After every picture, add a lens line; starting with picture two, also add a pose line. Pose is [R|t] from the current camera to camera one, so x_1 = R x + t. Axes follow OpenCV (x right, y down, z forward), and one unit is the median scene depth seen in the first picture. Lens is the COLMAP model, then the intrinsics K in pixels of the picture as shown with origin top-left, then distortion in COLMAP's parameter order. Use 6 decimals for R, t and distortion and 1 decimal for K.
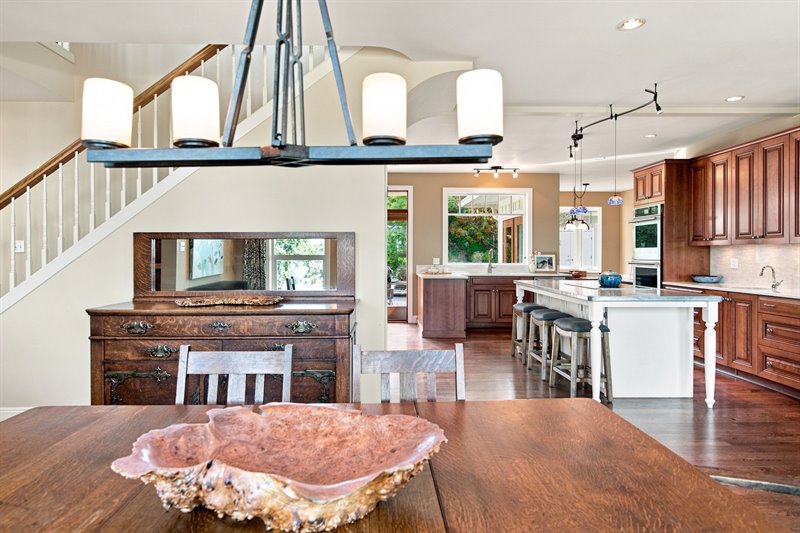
lens RADIAL K [[484.8, 0, 400.0], [0, 484.8, 266.5], [0, 0, 1]] dist [-0.003653, -0.001123]
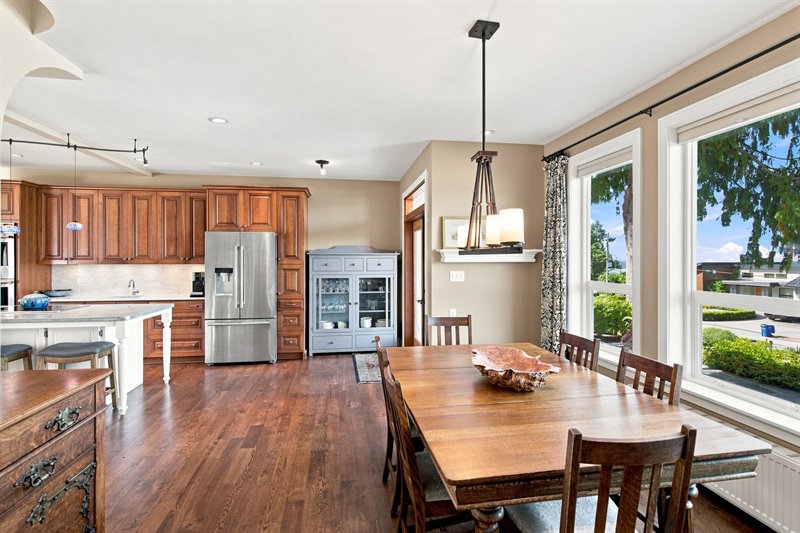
lens RADIAL K [[382.0, 0, 400.0], [0, 382.0, 266.5], [0, 0, 1]] dist [-0.001589, -0.000638]
pose [[-0.109251, -0.013517, 0.993922, -0.466453], [0.018562, 0.999705, 0.015636, -0.046684], [-0.993841, 0.020158, -0.108968, 0.382618]]
